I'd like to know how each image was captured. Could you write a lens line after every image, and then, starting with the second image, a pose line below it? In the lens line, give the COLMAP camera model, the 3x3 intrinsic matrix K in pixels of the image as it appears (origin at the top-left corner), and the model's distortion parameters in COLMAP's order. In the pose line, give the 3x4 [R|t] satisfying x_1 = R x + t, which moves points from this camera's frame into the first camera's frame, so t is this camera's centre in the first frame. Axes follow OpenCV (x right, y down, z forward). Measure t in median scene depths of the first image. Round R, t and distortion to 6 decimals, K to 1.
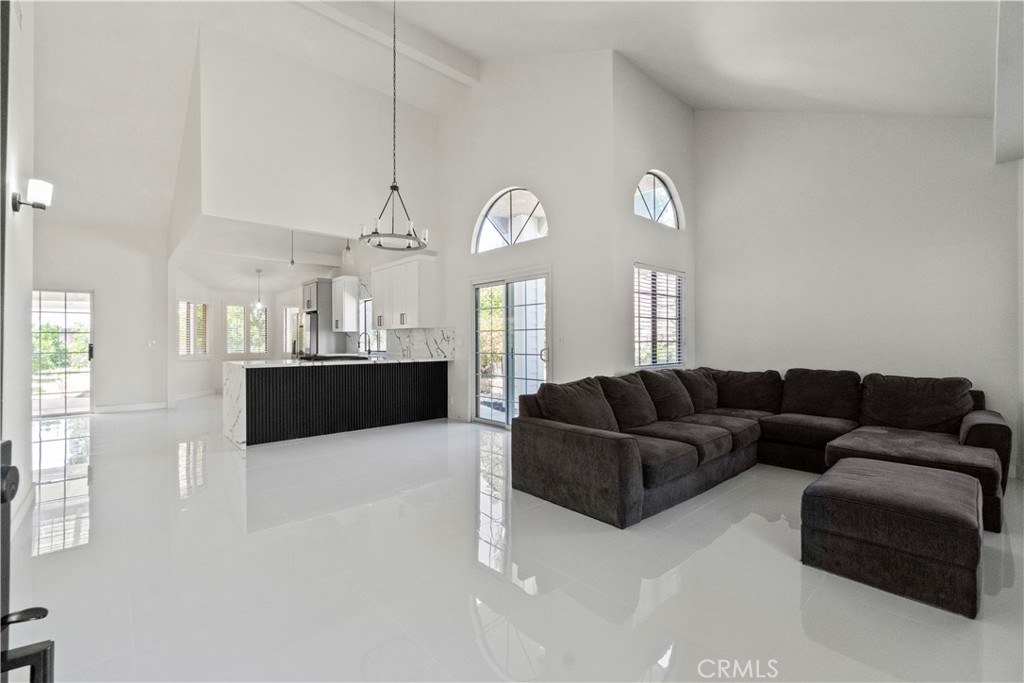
lens RADIAL K [[442.2, 0, 508.4], [0, 442.2, 340.5], [0, 0, 1]] dist [-0.004368, 0.001388]
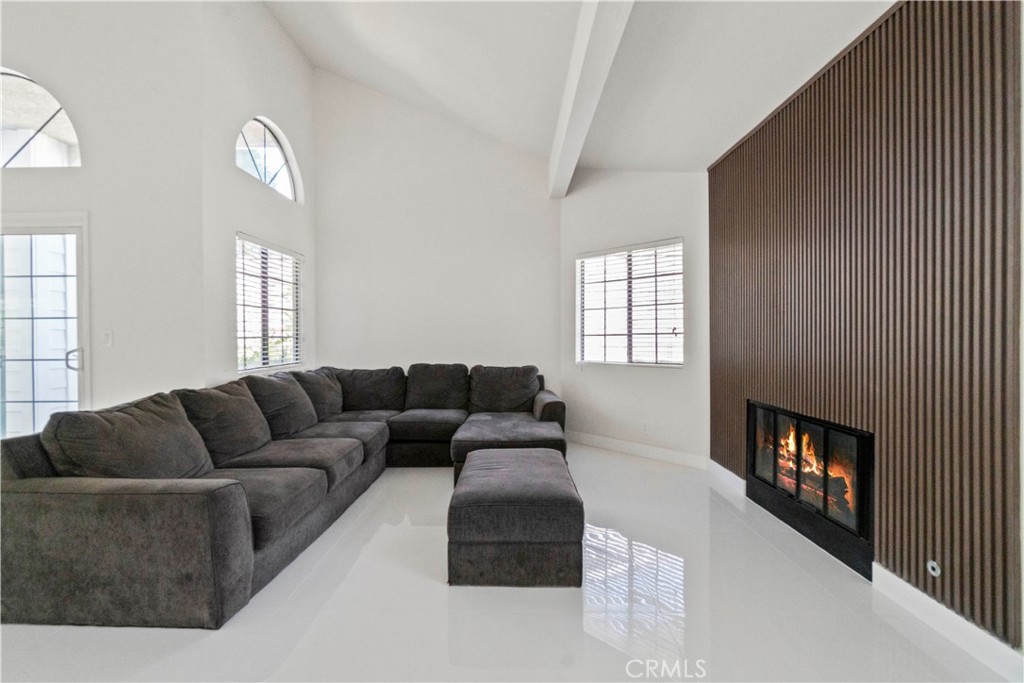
lens RADIAL K [[442.2, 0, 501.4], [0, 442.2, 338.1], [0, 0, 1]] dist [-0.004368, 0.001388]
pose [[0.683870, -0.005561, 0.729582, 0.057450], [0.001140, 0.999978, 0.006553, -0.001131], [-0.729603, -0.003650, 0.683862, 0.204493]]
